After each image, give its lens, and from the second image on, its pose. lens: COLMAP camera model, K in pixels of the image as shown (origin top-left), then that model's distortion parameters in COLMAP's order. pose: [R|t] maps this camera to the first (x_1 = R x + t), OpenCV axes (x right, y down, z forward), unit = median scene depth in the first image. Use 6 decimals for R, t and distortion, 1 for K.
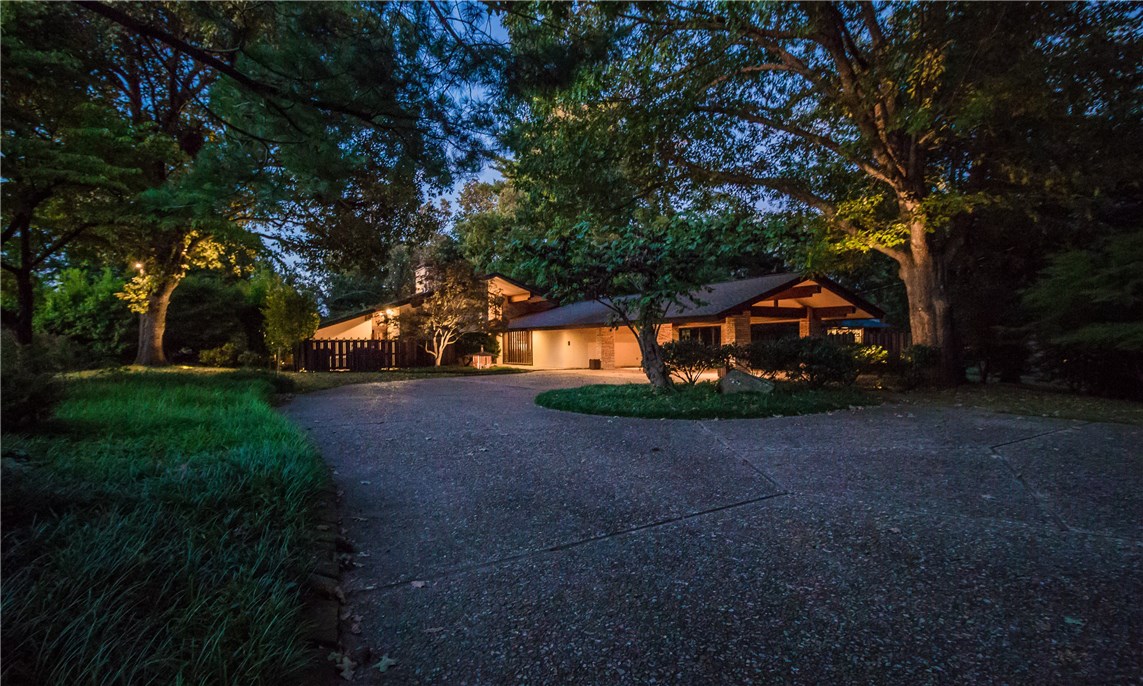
lens RADIAL K [[530.0, 0, 571.5], [0, 530.0, 343.0], [0, 0, 1]] dist [0.000167, 0.000062]
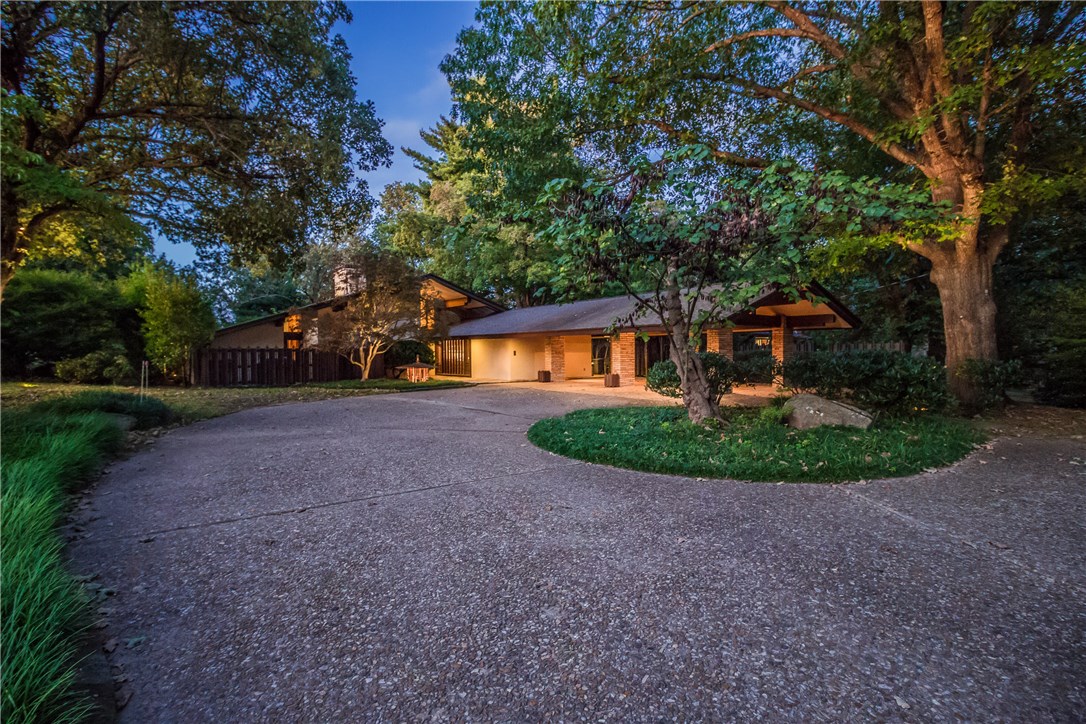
lens RADIAL K [[494.6, 0, 547.8], [0, 494.6, 355.2], [0, 0, 1]] dist [-0.009694, -0.000333]
pose [[0.991540, 0.001387, 0.129796, -0.062768], [-0.002569, 0.999957, 0.008936, -0.003909], [-0.129778, -0.009194, 0.991500, 0.167702]]
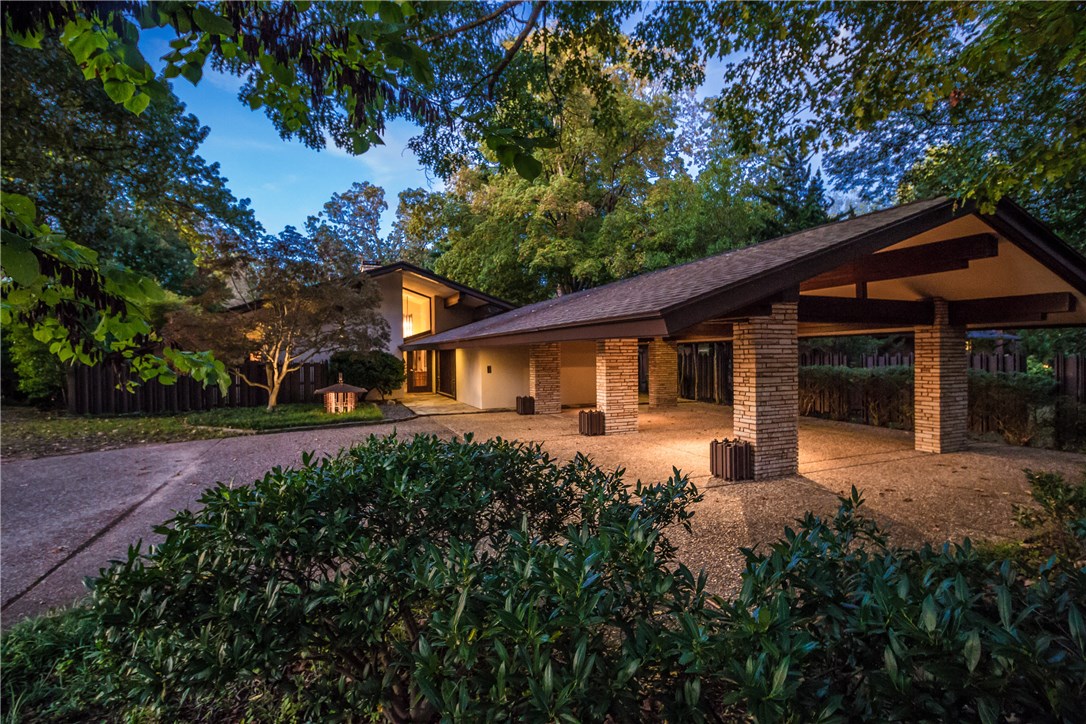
lens RADIAL K [[494.6, 0, 547.8], [0, 494.6, 355.2], [0, 0, 1]] dist [-0.009694, -0.000333]
pose [[0.988933, -0.001002, -0.148361, 0.160924], [0.001937, 0.999979, 0.006162, -0.021151], [0.148351, -0.006382, 0.988914, 0.471505]]
